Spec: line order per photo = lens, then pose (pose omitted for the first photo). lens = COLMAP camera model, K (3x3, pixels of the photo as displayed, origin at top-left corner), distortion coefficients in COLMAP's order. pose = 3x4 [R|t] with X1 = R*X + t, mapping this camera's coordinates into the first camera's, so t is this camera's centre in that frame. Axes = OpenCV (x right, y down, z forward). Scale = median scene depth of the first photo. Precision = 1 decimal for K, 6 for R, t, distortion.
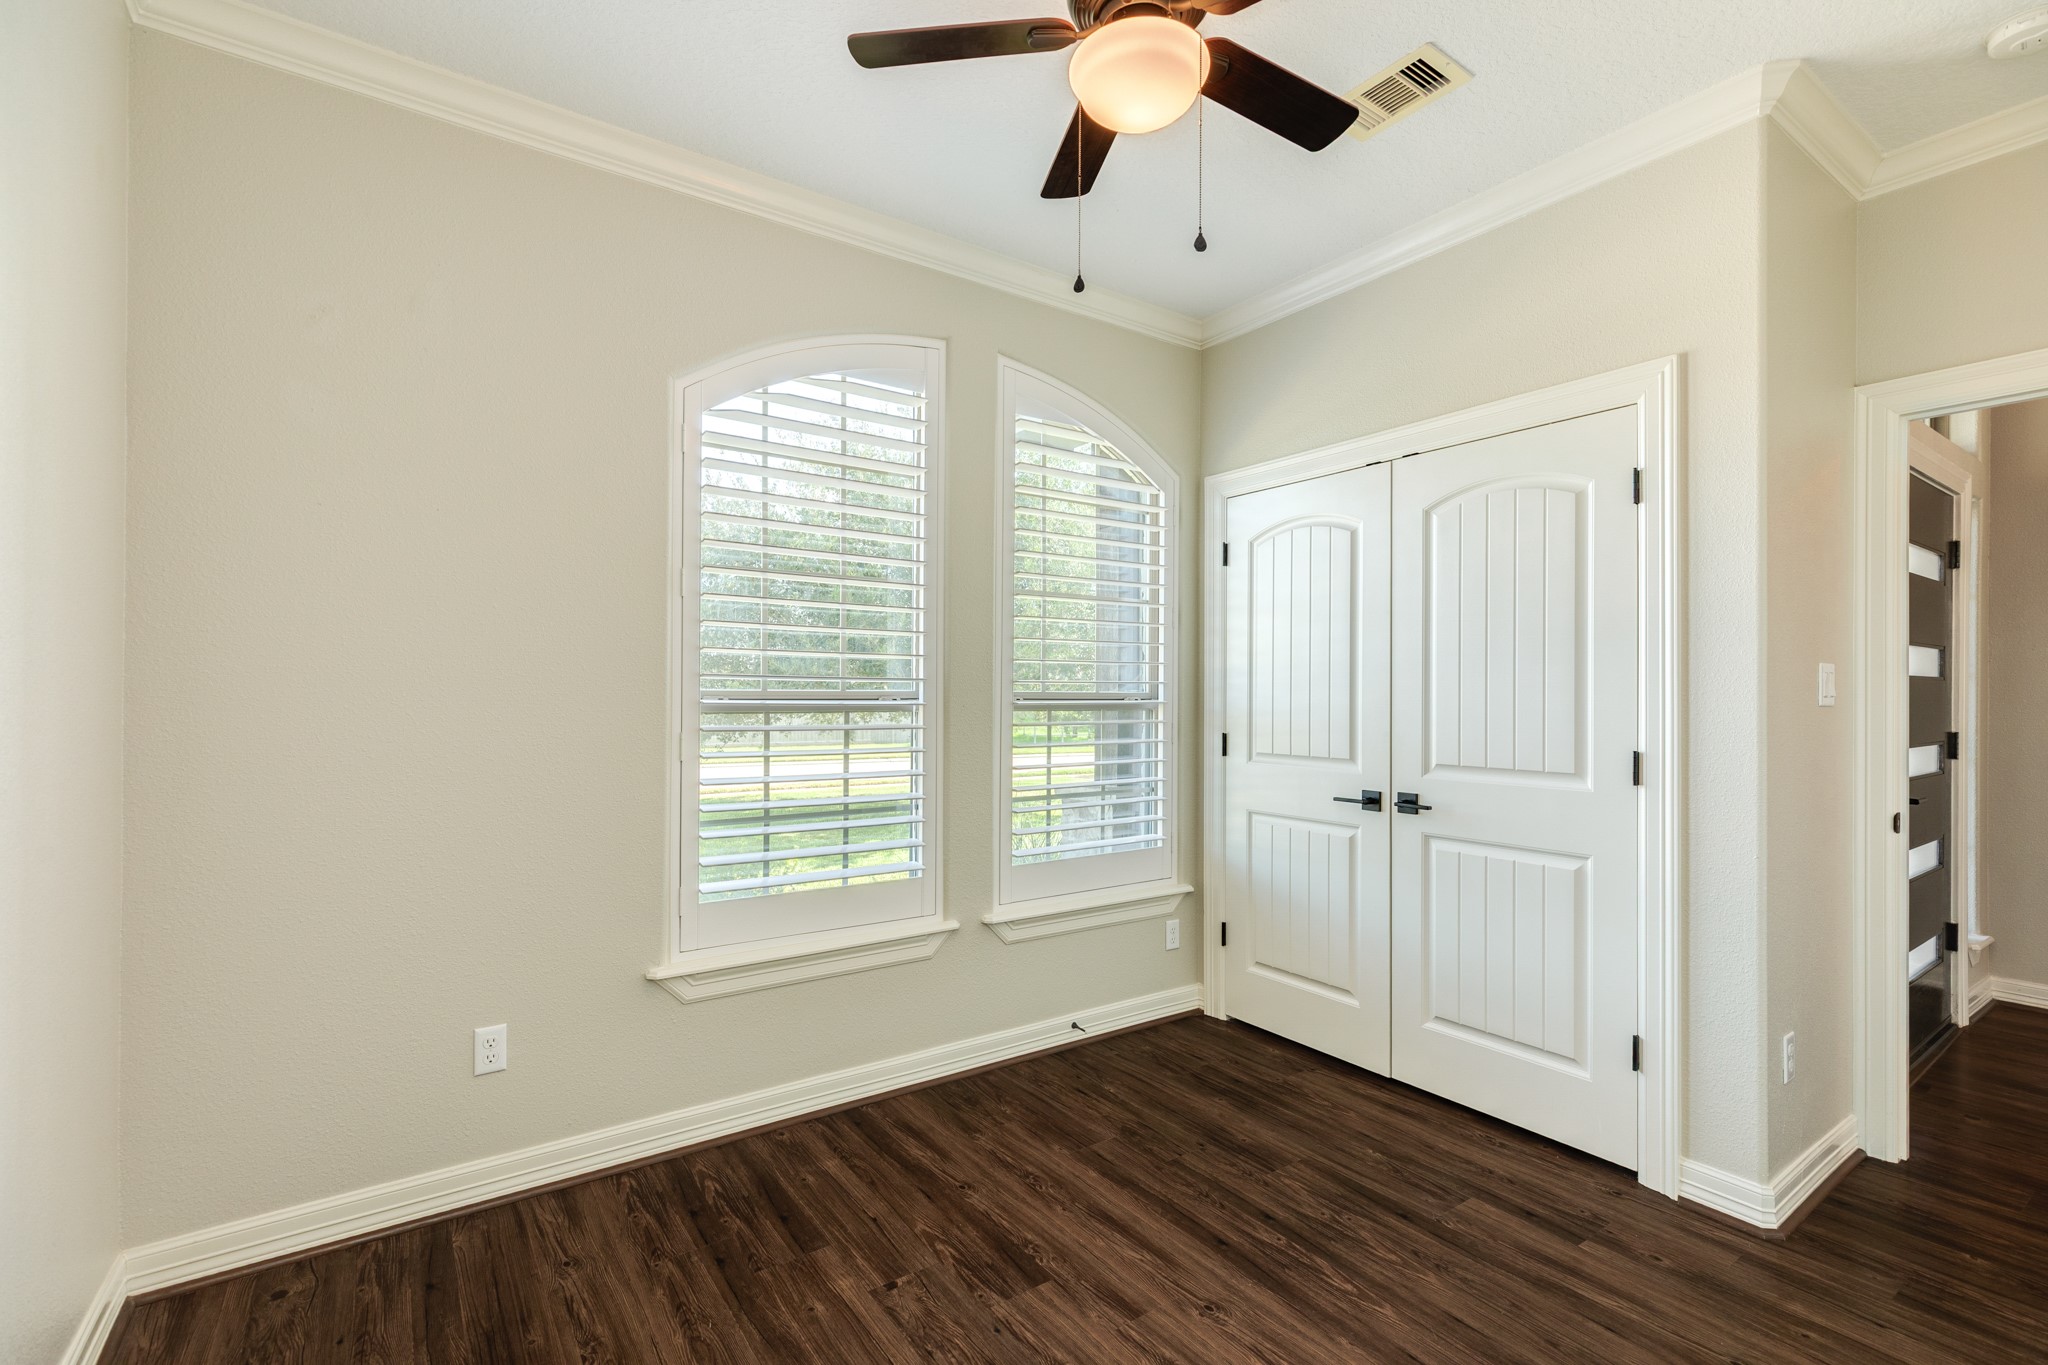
lens RADIAL K [[913.5, 0, 1021.8], [0, 913.5, 689.5], [0, 0, 1]] dist [0.003429, 0.000025]
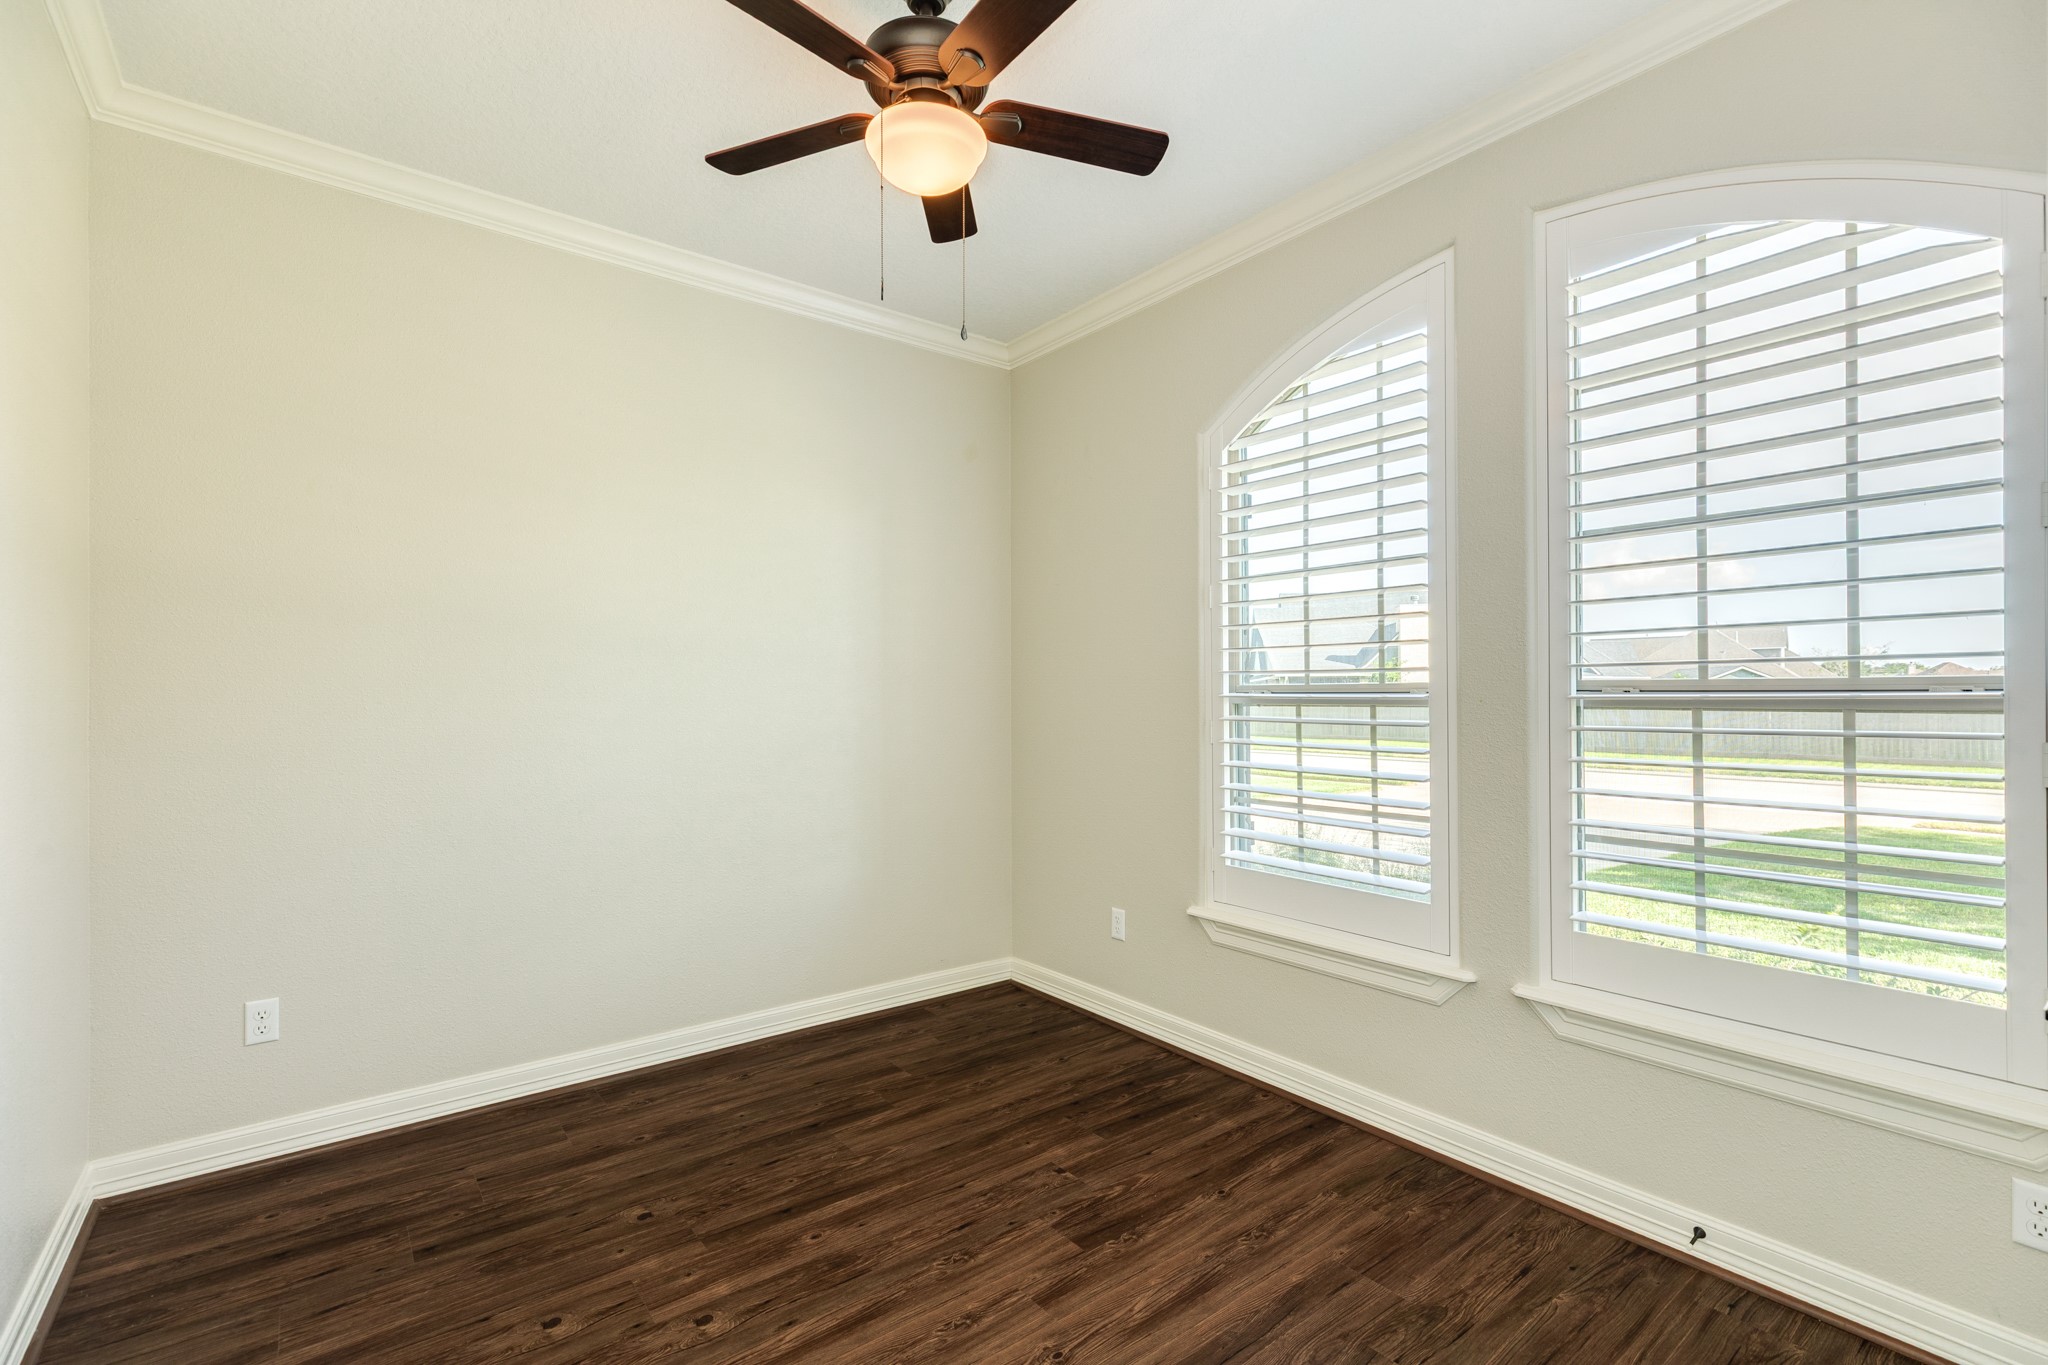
lens RADIAL K [[913.5, 0, 1021.5], [0, 913.5, 692.7], [0, 0, 1]] dist [0.003429, 0.000025]
pose [[0.057719, -0.001910, -0.998331, 0.817913], [0.010865, 0.999940, -0.001285, 0.009533], [0.998274, -0.010773, 0.057736, 0.671605]]
